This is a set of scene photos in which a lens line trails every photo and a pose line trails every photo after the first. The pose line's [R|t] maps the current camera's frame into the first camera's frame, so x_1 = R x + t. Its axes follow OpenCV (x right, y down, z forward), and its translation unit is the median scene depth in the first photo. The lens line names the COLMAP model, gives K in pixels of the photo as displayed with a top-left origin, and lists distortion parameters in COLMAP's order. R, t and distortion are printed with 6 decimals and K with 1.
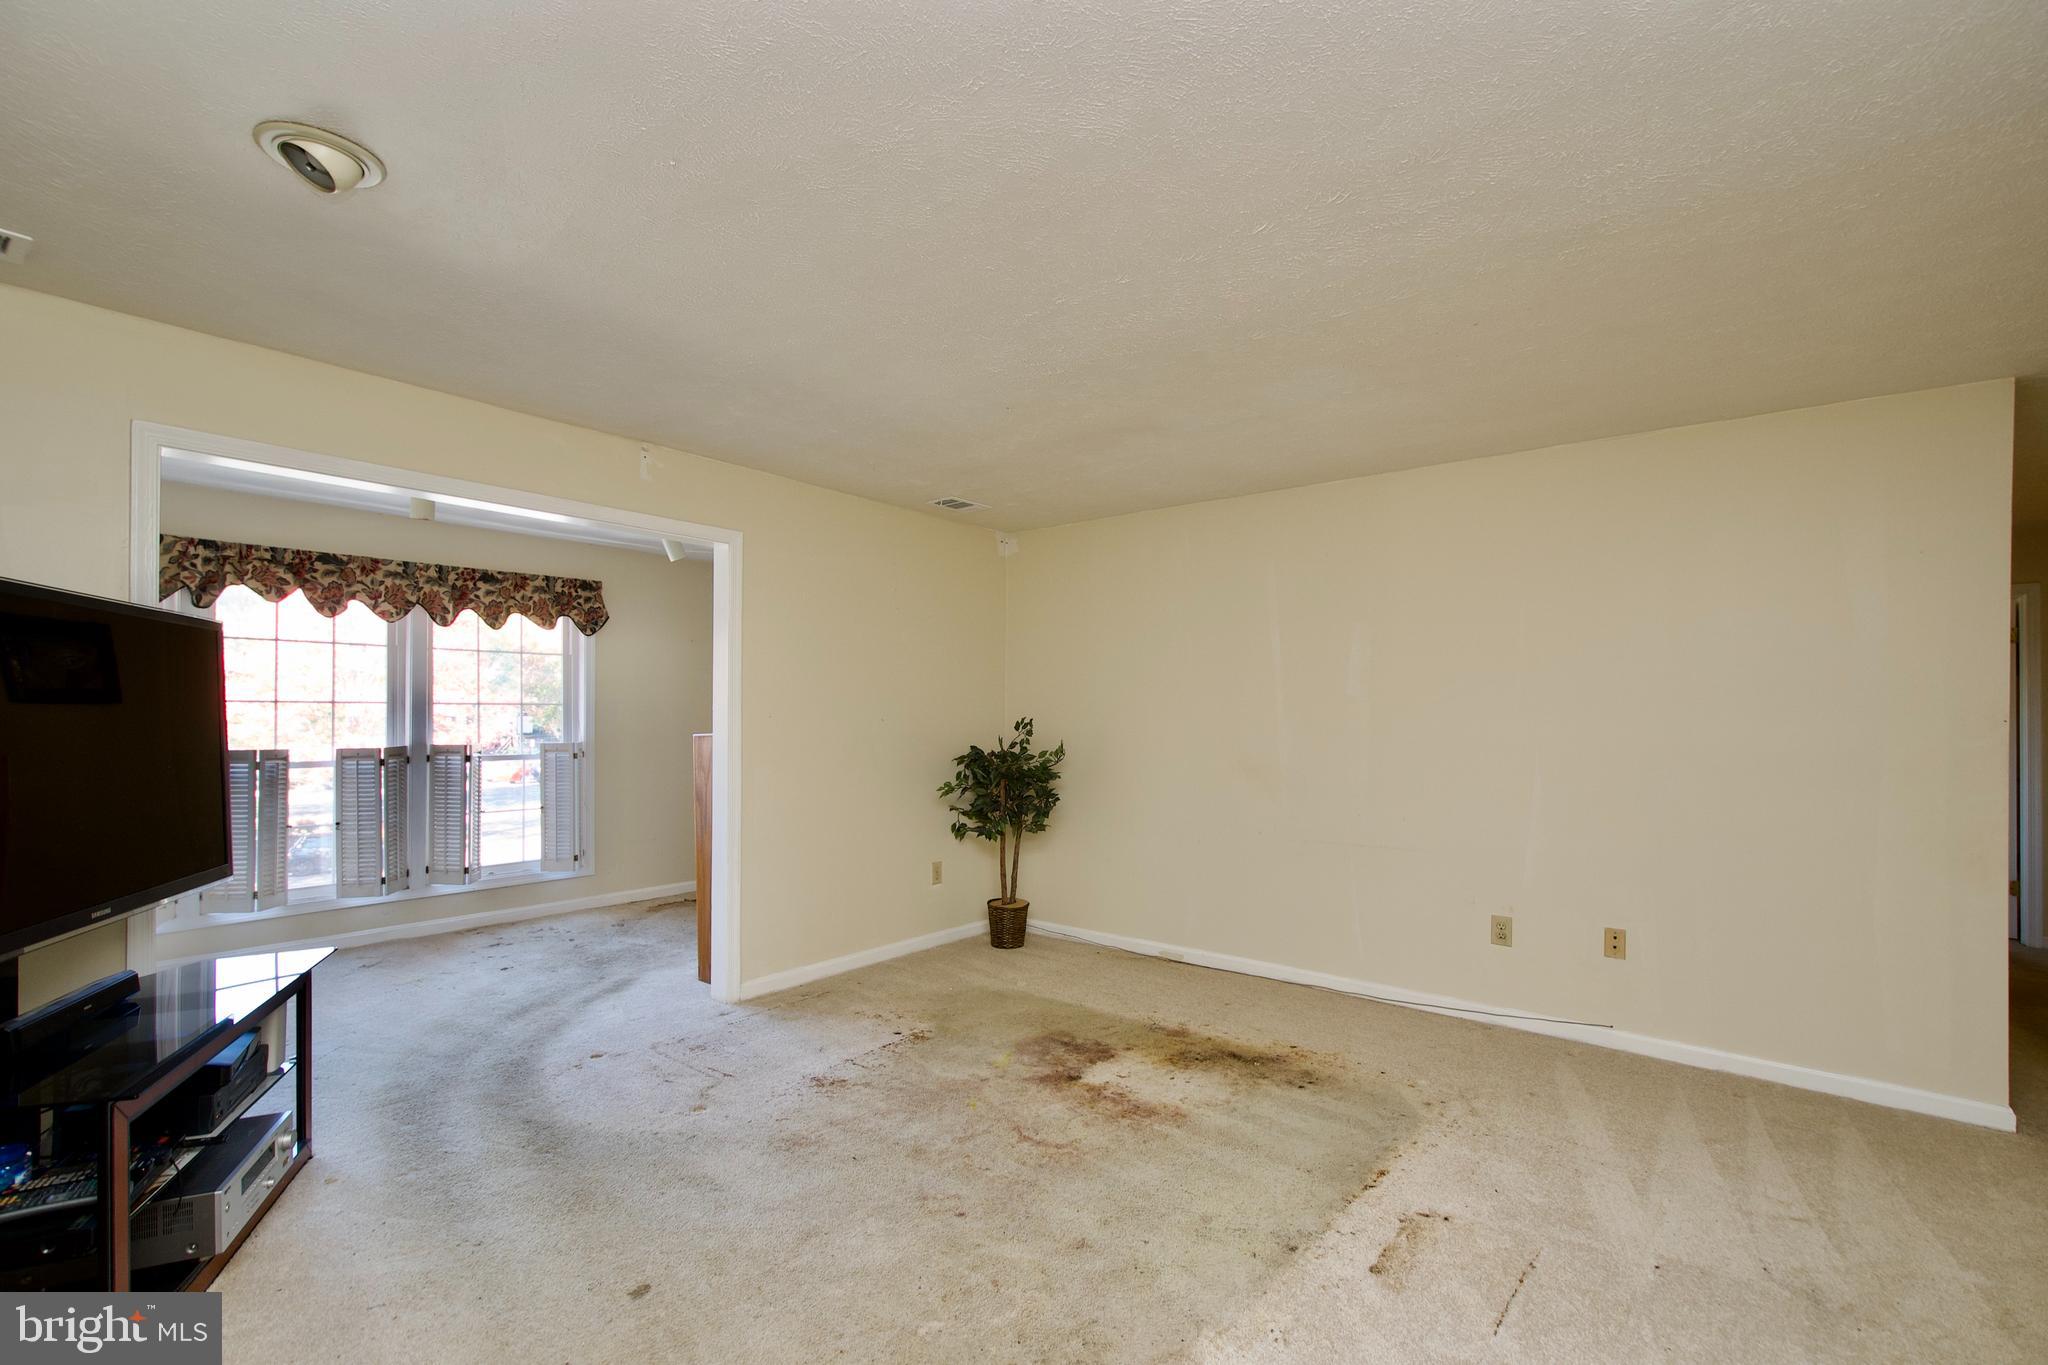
lens RADIAL K [[904.9, 0, 1023.1], [0, 904.9, 696.7], [0, 0, 1]] dist [-0.001841, -0.002647]
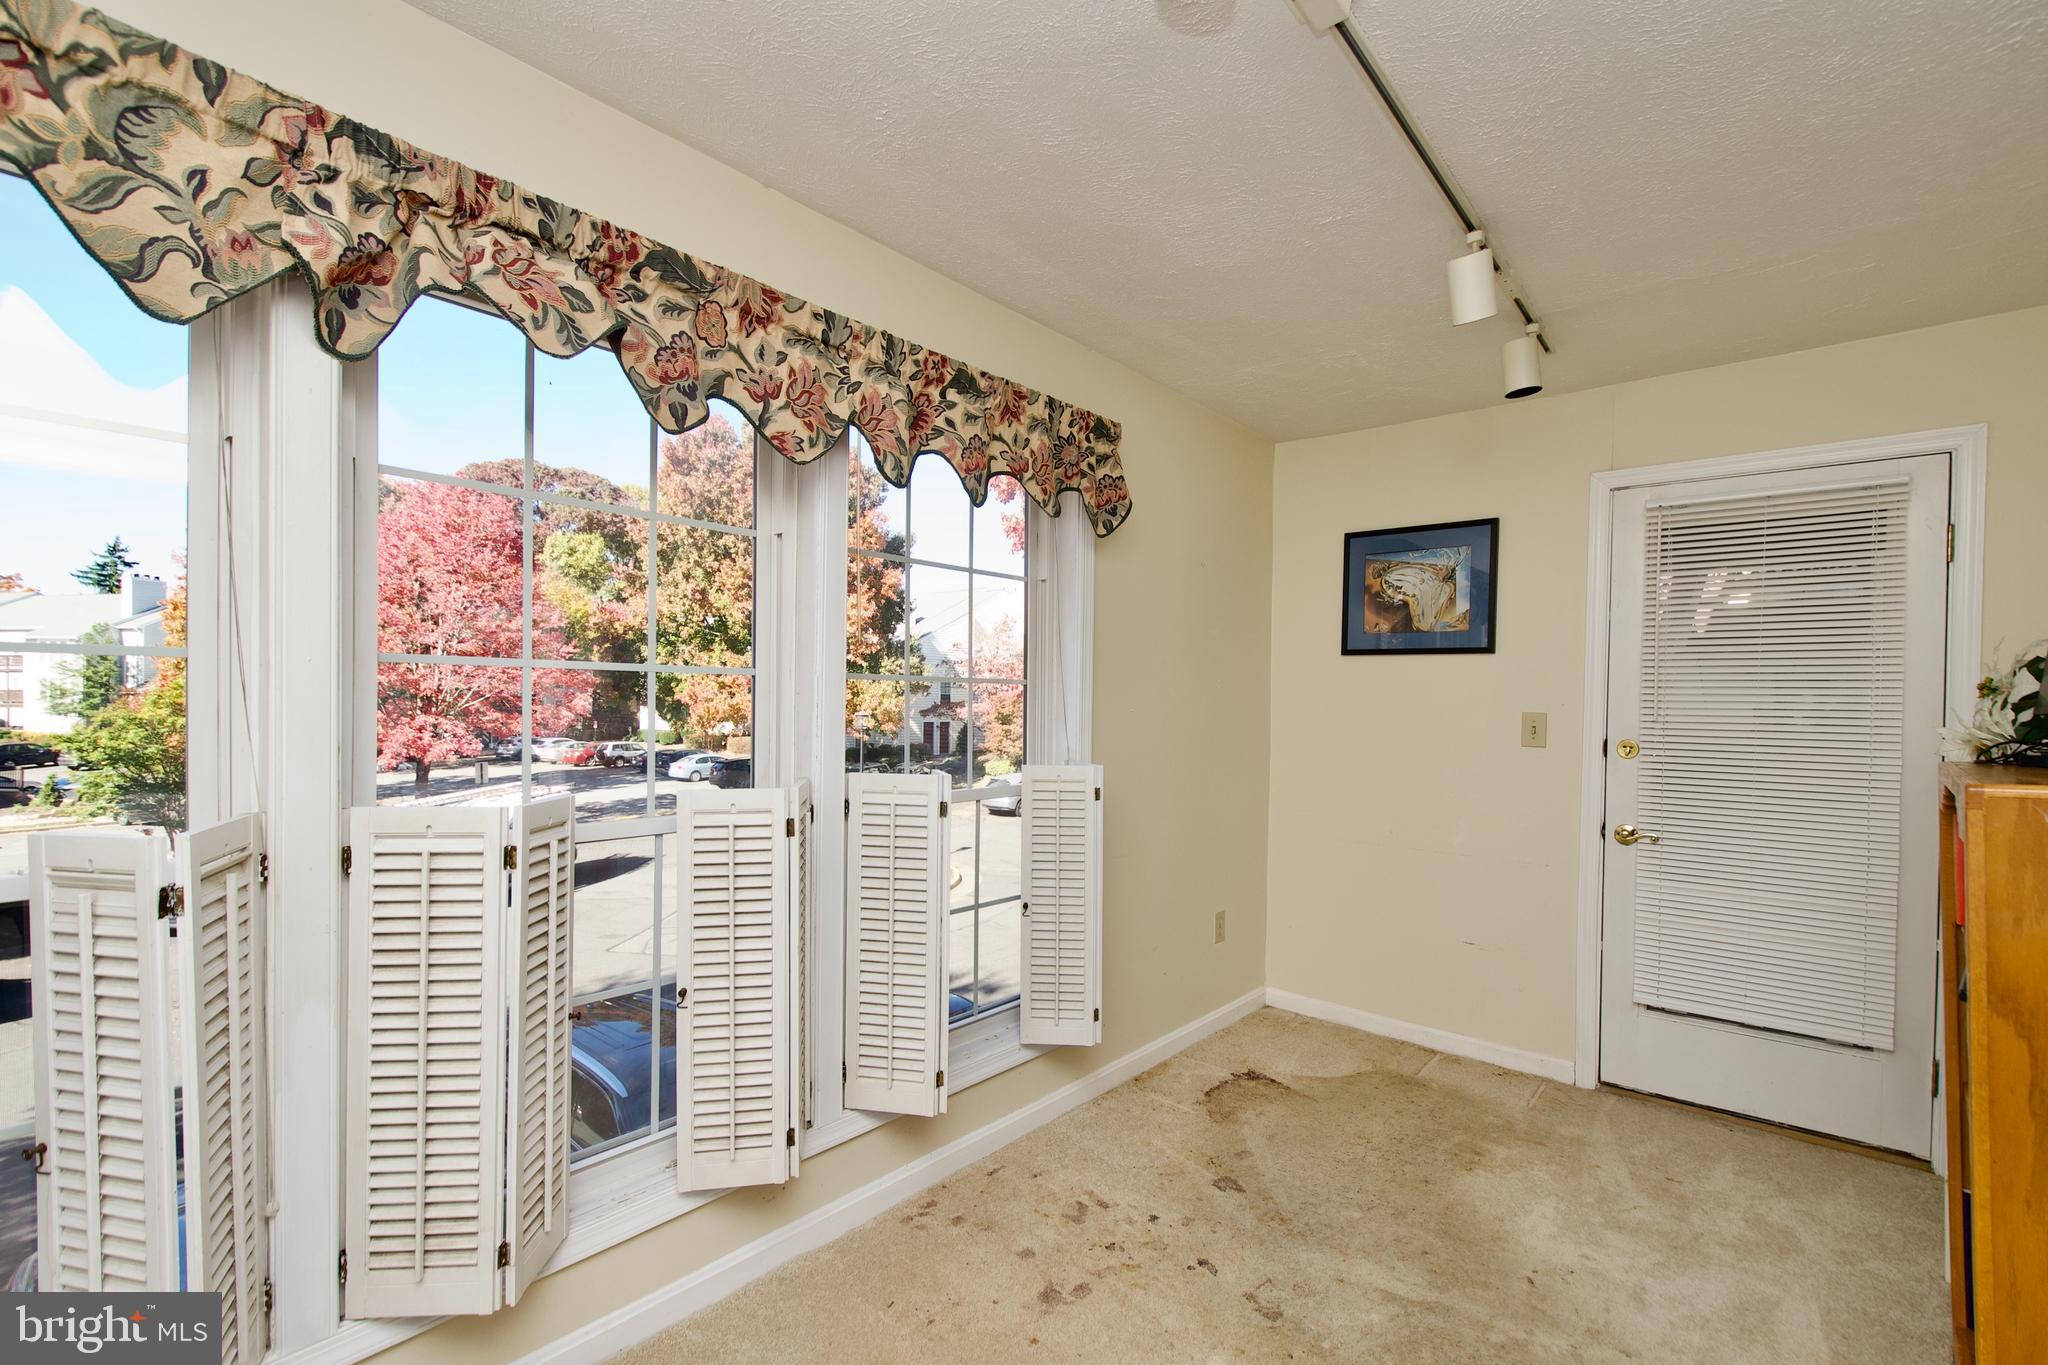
lens RADIAL K [[904.9, 0, 1023.4], [0, 904.9, 690.9], [0, 0, 1]] dist [-0.001841, -0.002647]
pose [[0.999166, 0.011083, -0.039295, -0.598274], [-0.010684, 0.999890, 0.010332, 0.009772], [0.039405, -0.009903, 0.999174, 0.628838]]
